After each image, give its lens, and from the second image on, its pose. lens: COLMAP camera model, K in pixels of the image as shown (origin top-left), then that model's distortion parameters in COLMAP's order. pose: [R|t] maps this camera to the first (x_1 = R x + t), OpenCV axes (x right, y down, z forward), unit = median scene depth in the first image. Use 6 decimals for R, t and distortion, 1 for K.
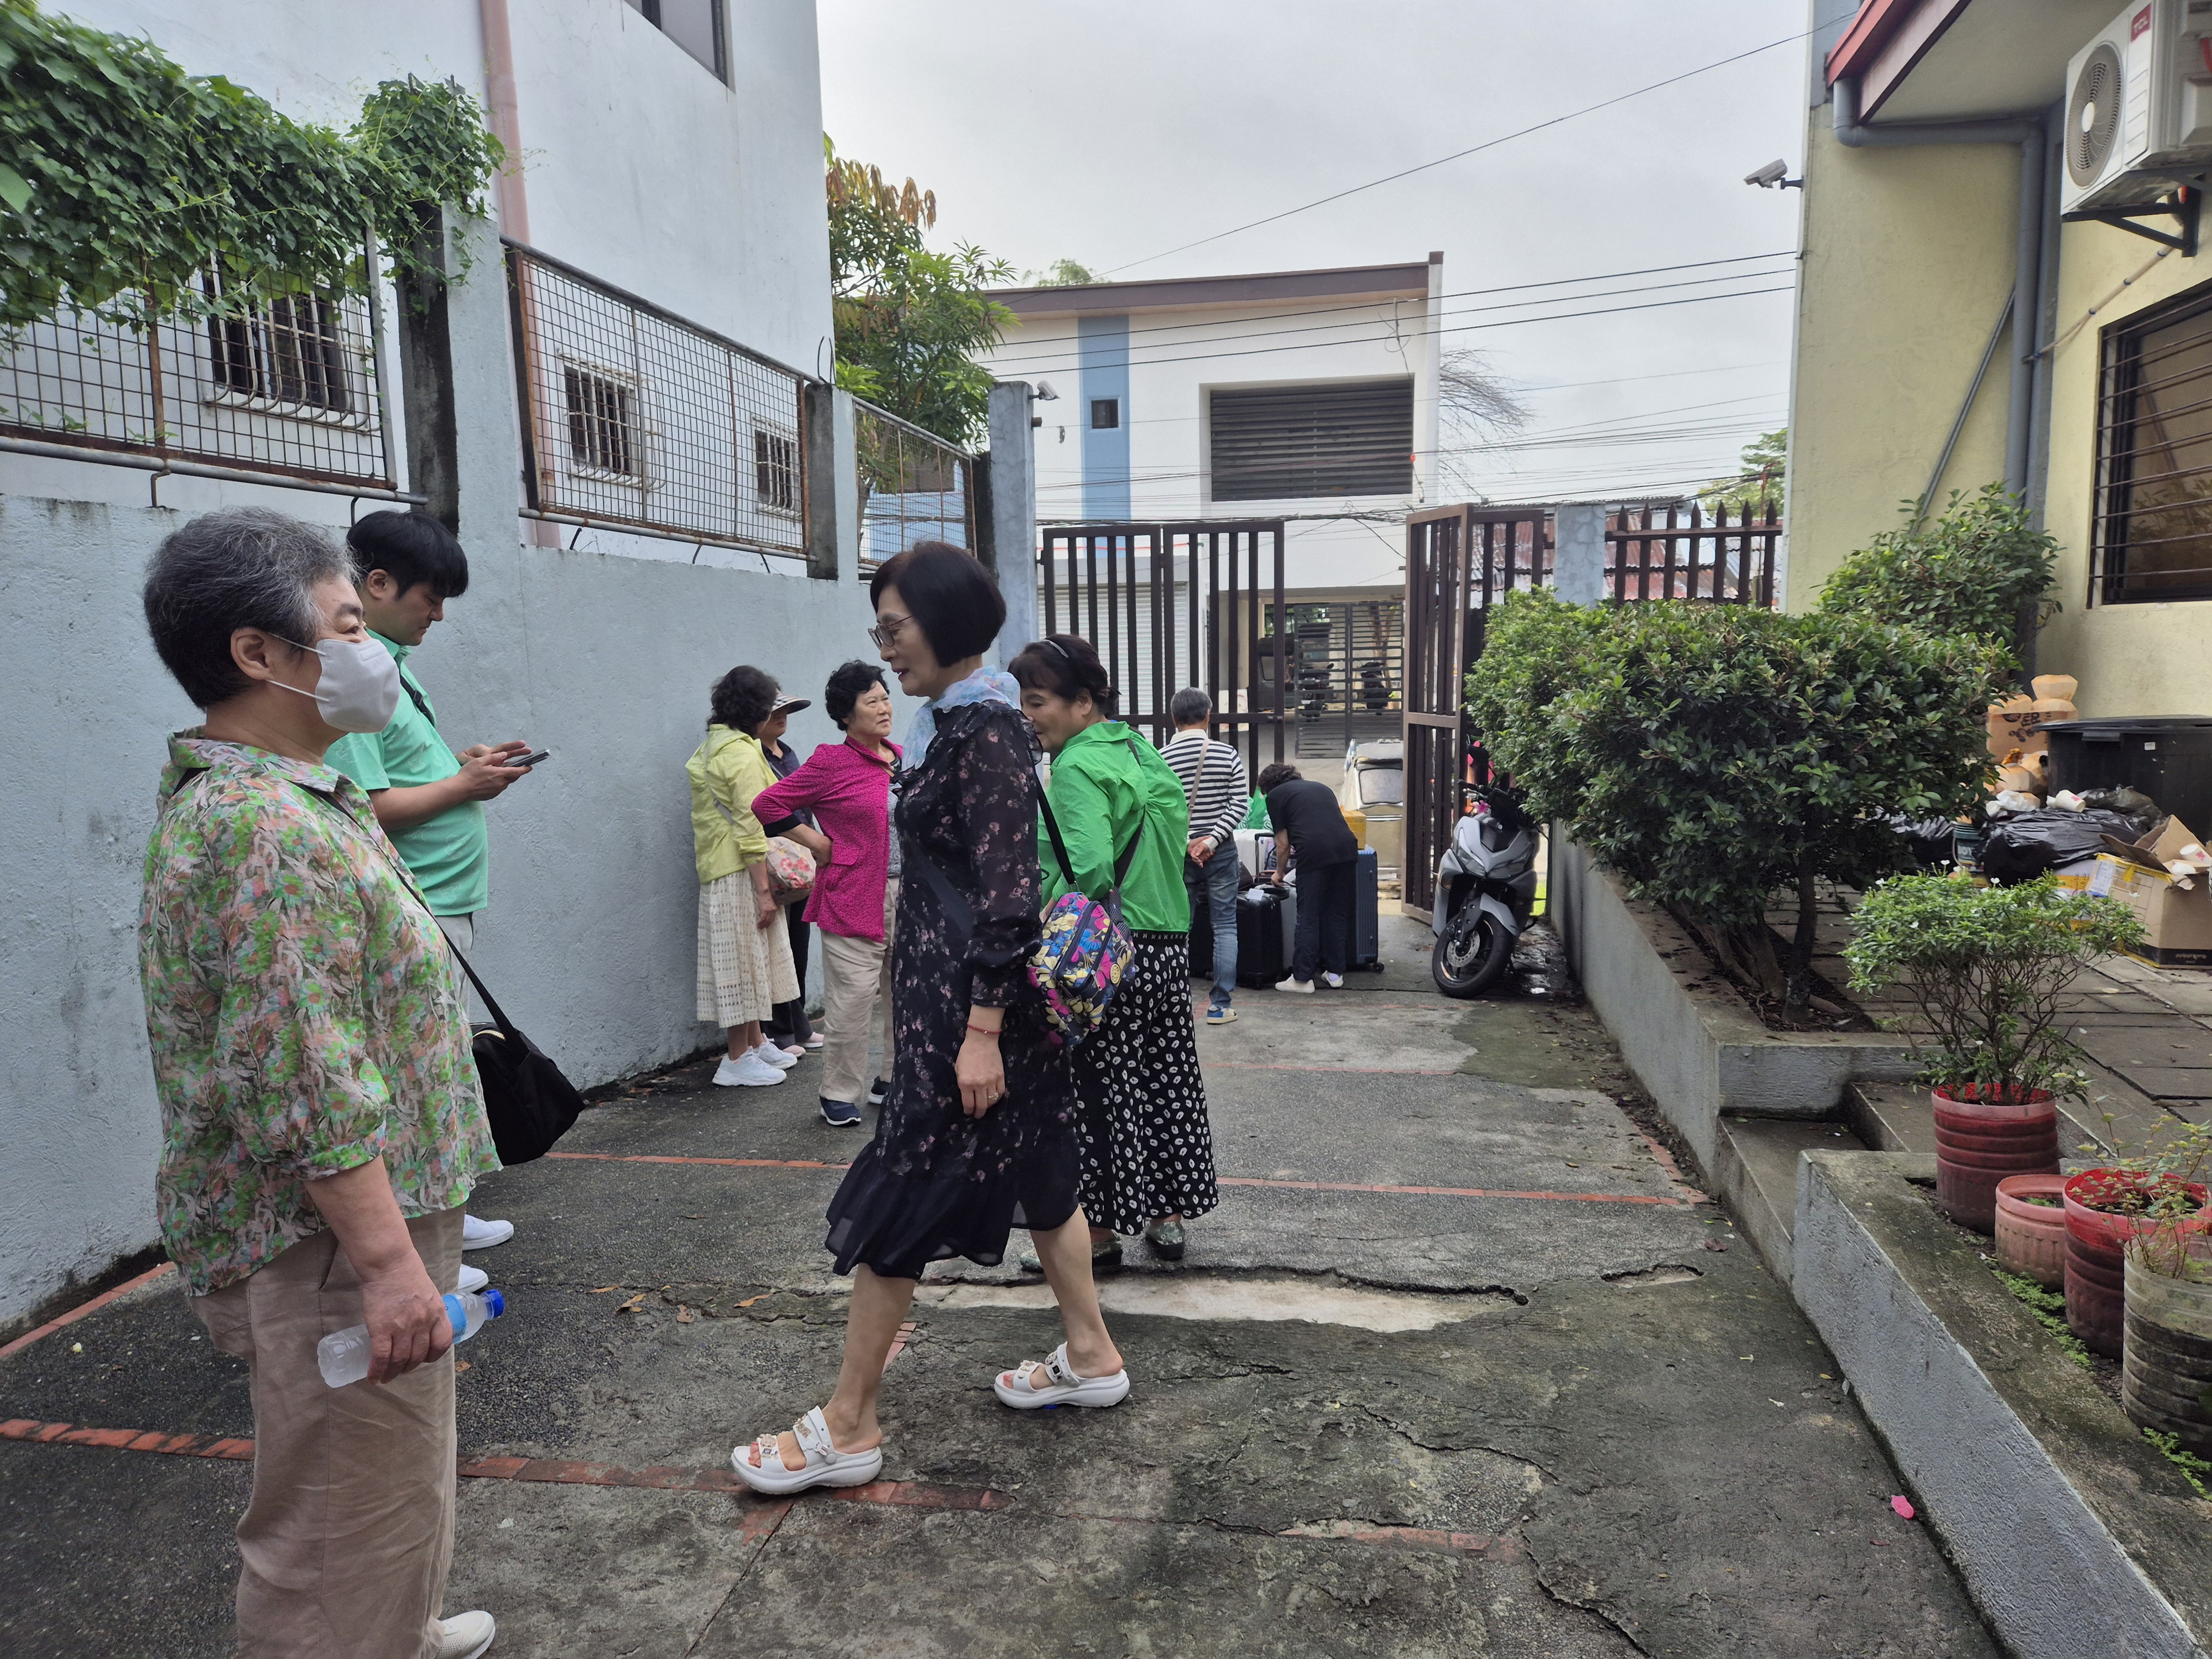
lens RADIAL K [[1490.1, 0, 1106.9], [0, 1490.1, 841.9], [0, 0, 1]] dist [0.073738, -0.073158]
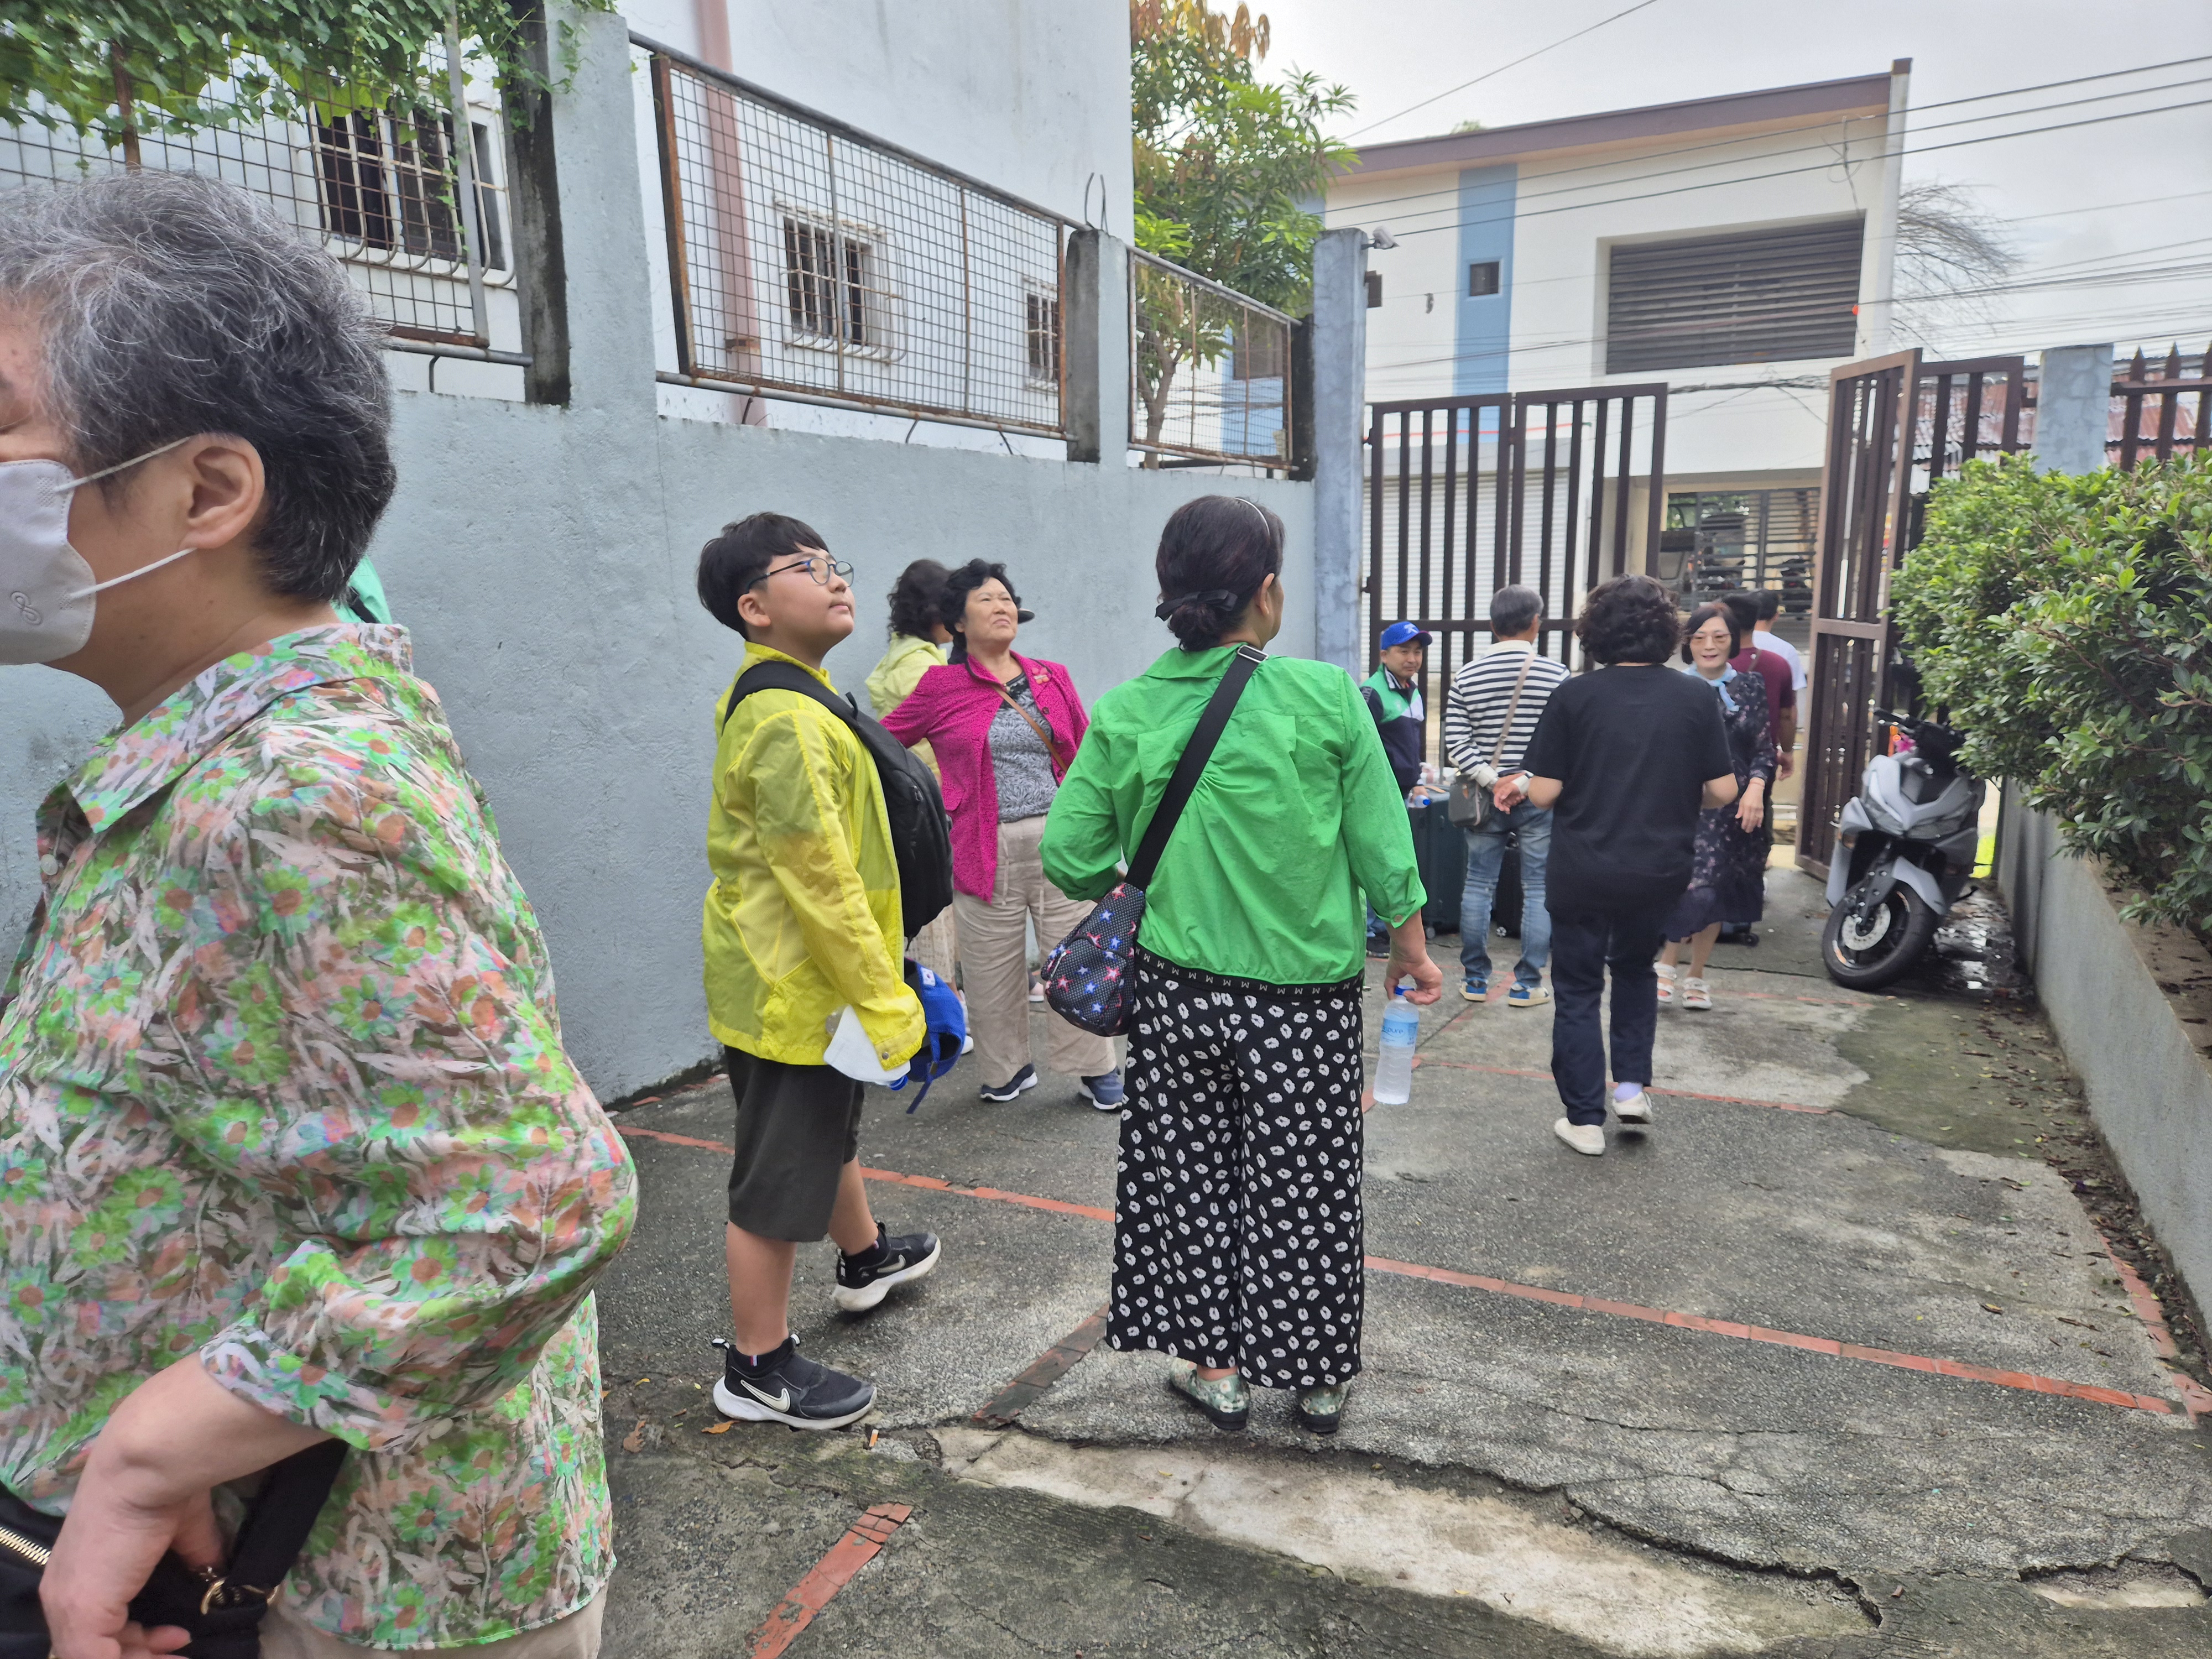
lens RADIAL K [[1490.1, 0, 1106.9], [0, 1490.1, 841.9], [0, 0, 1]] dist [0.073738, -0.073158]
pose [[0.968328, 0.045070, -0.245582, 0.058305], [-0.029018, 0.997223, 0.068593, -0.018496], [0.247991, -0.059294, 0.966946, 0.180211]]
